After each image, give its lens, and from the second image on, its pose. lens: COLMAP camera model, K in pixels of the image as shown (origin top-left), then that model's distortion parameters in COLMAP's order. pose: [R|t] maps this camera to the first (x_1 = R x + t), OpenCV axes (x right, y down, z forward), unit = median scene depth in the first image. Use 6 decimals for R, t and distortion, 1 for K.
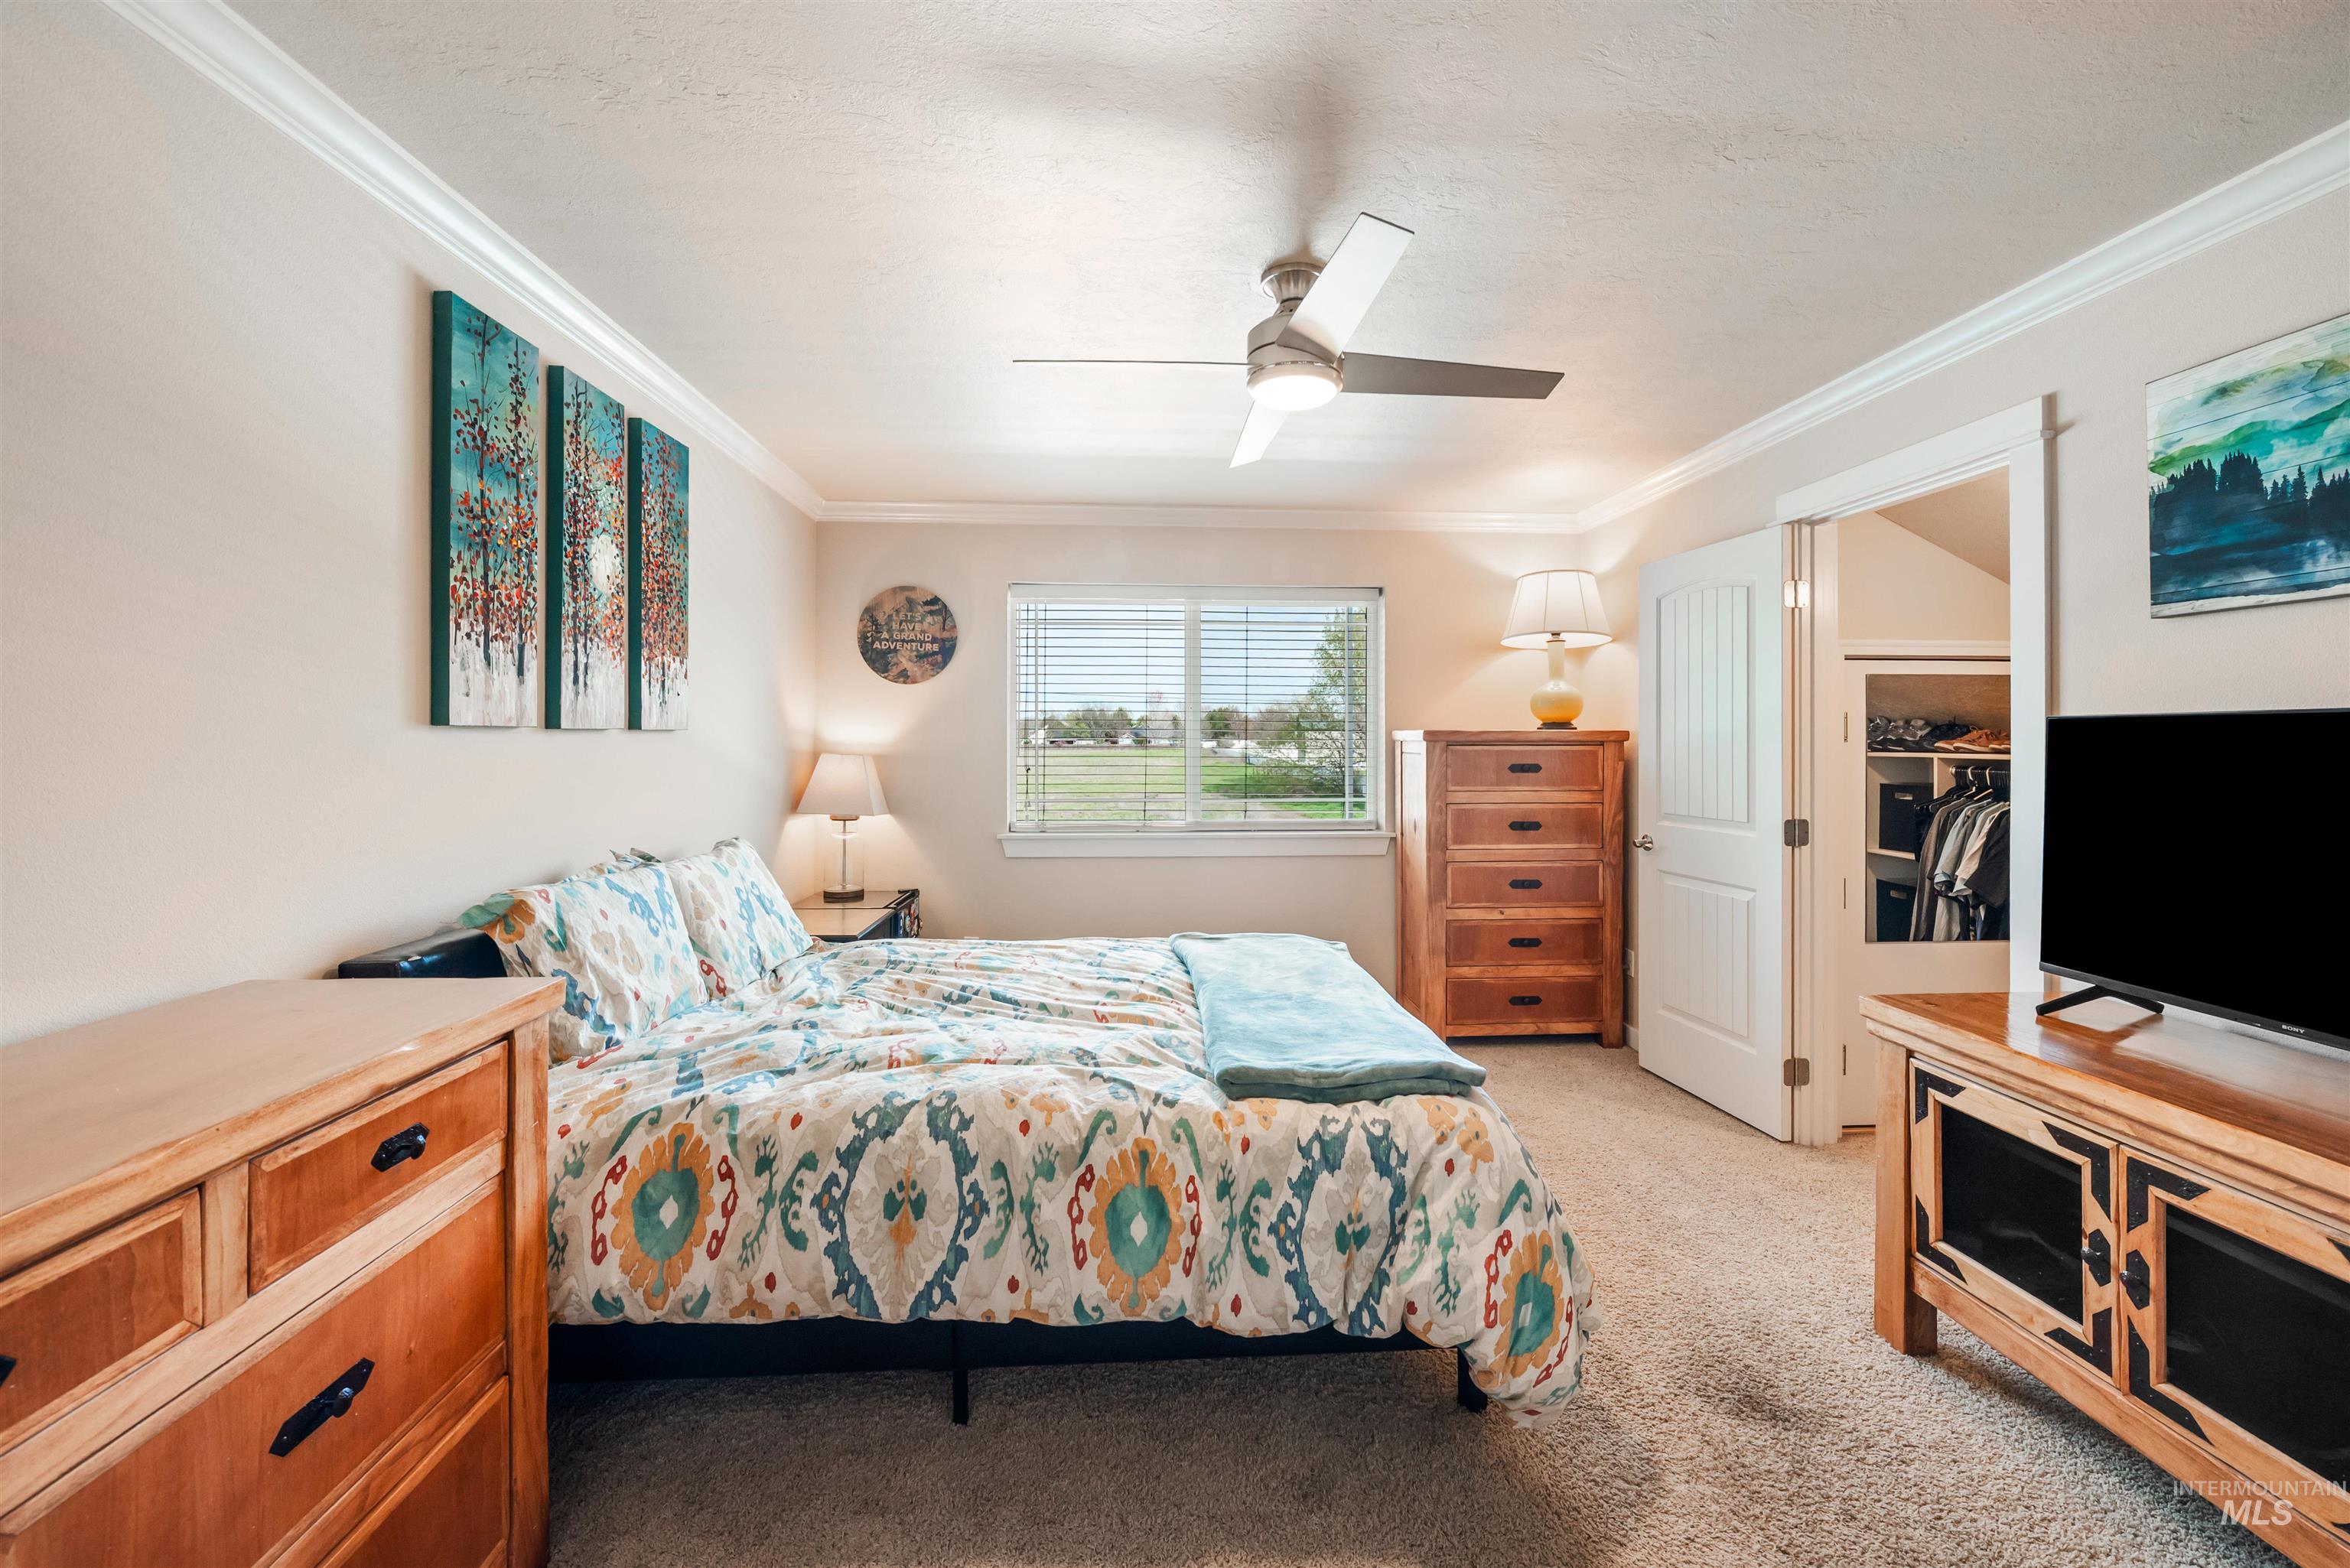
lens RADIAL K [[960.3, 0, 1175.9], [0, 960.3, 766.8], [0, 0, 1]] dist [-0.003330, -0.000981]
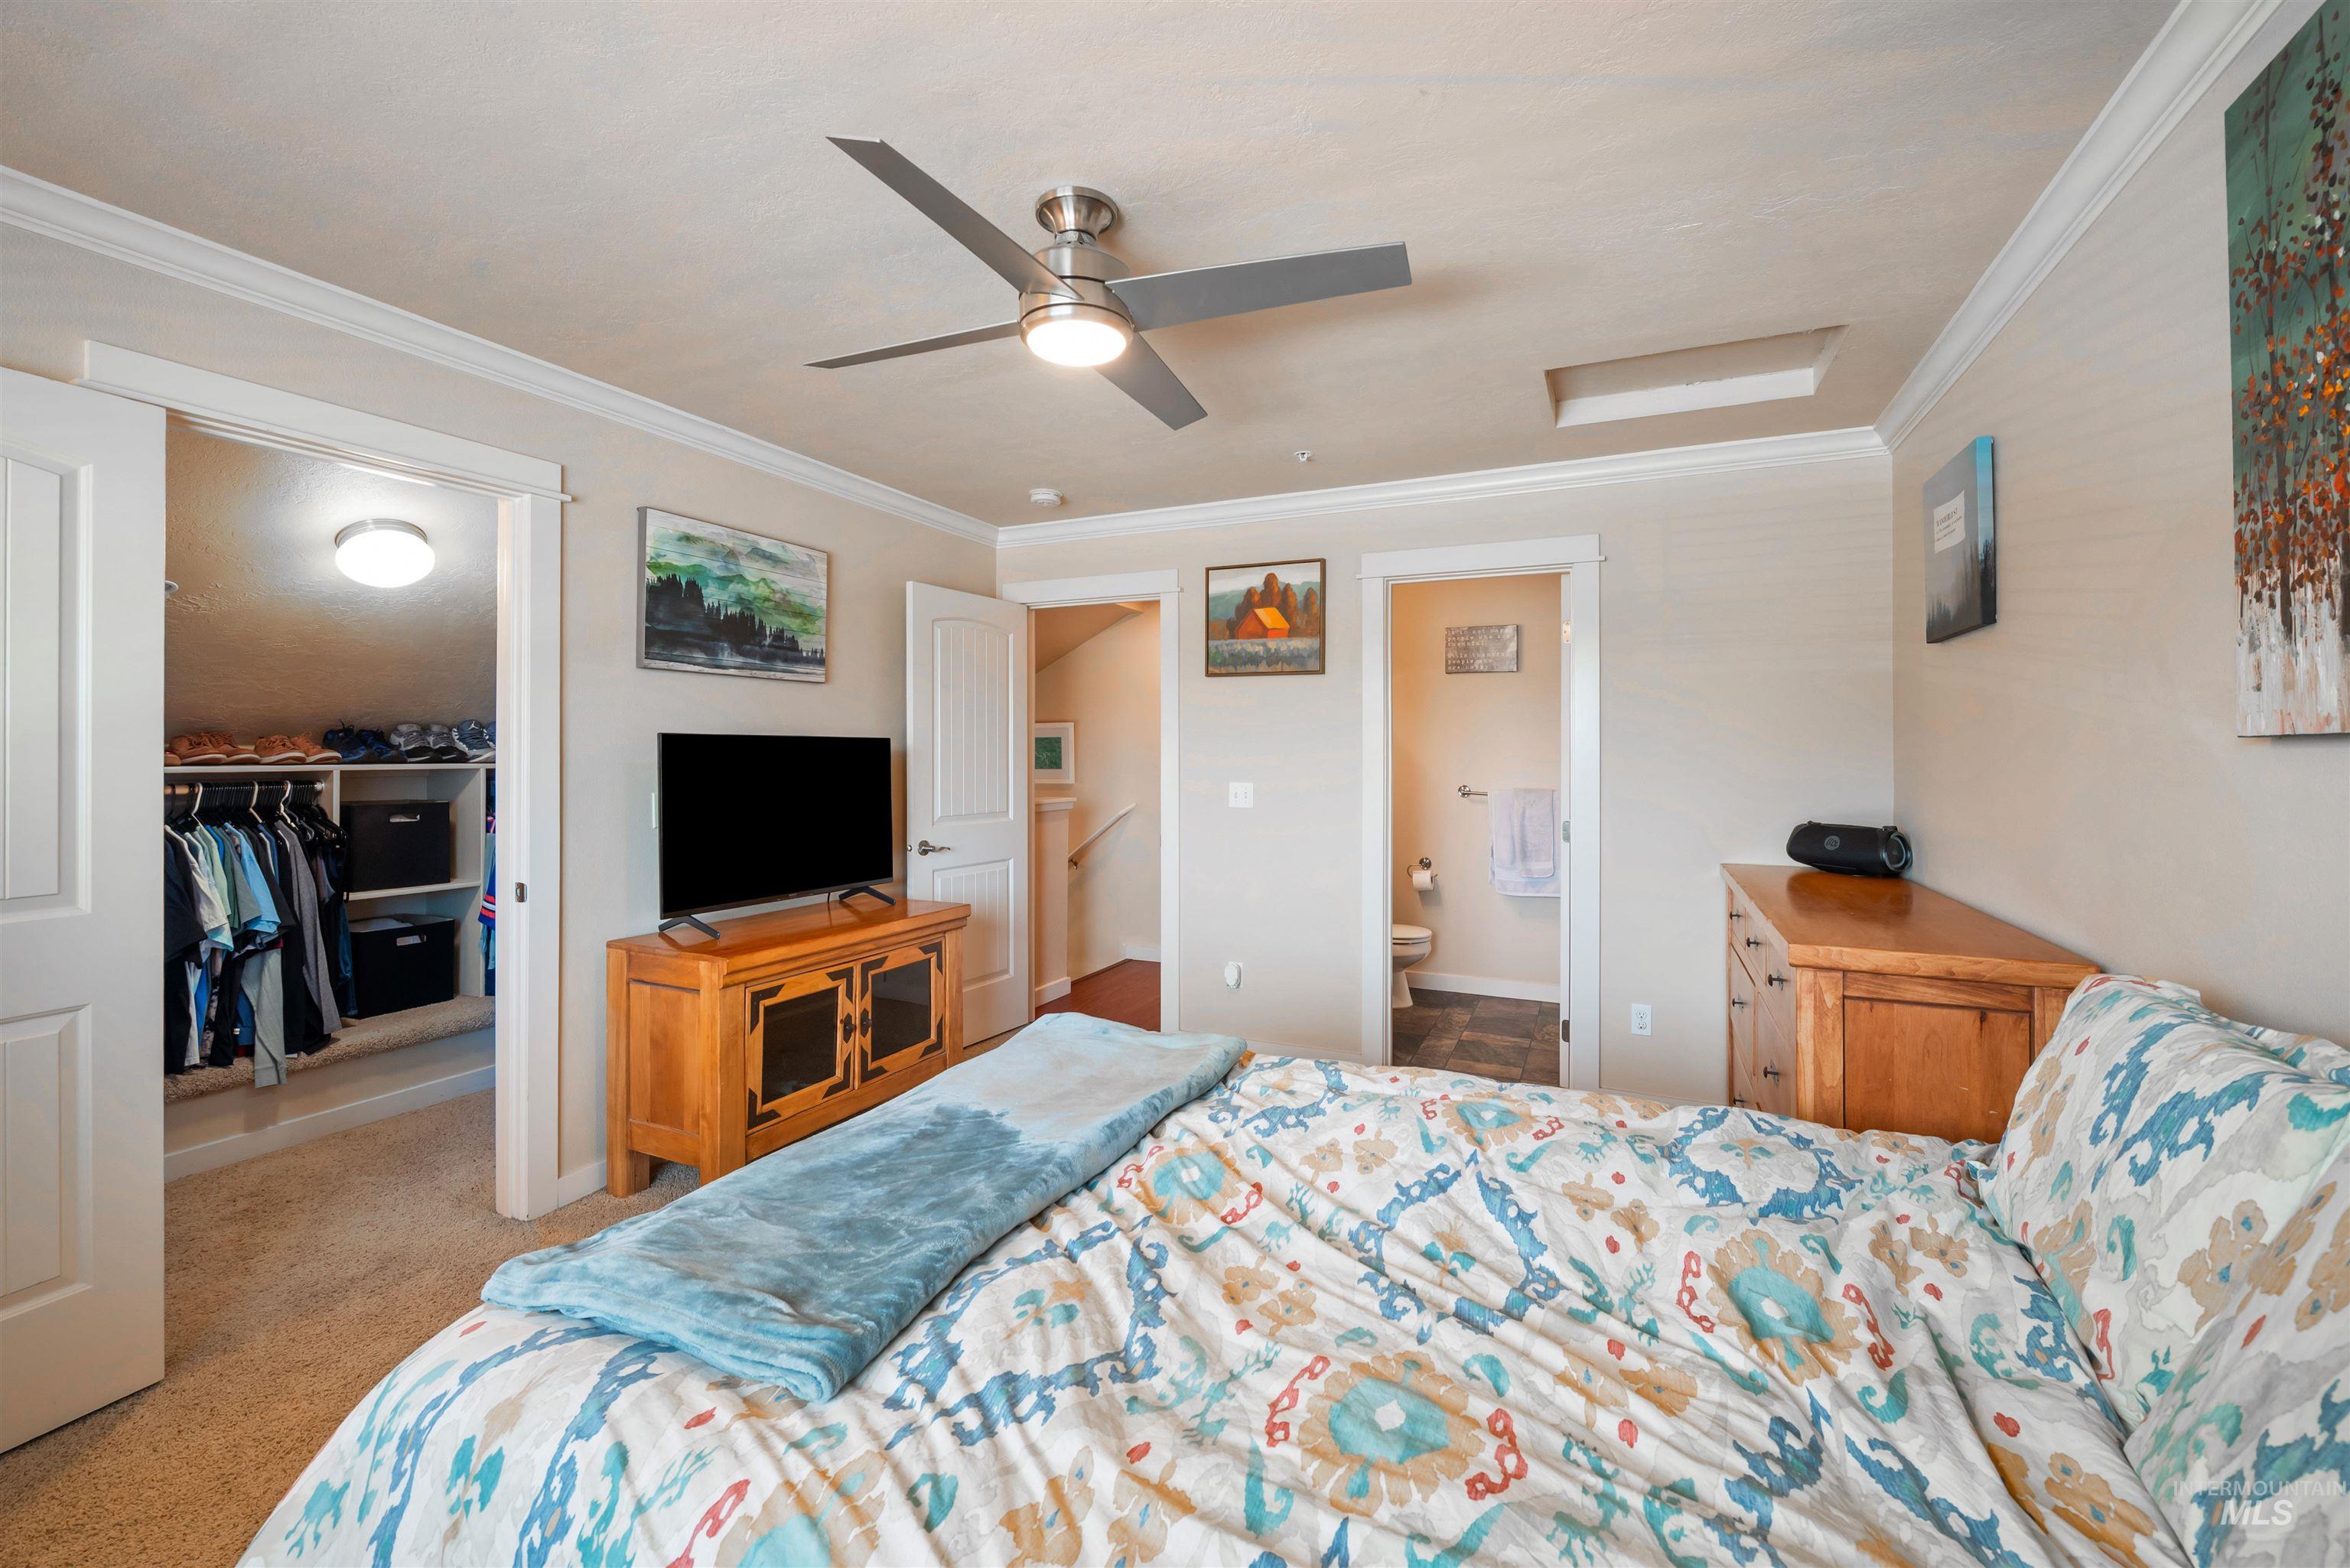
lens RADIAL K [[960.3, 0, 1175.9], [0, 960.3, 766.8], [0, 0, 1]] dist [-0.003330, -0.000981]
pose [[-0.874854, -0.011240, 0.484257, -0.414447], [0.008751, 0.999201, 0.039002, -0.053804], [-0.484308, 0.038359, -0.874056, 1.918711]]
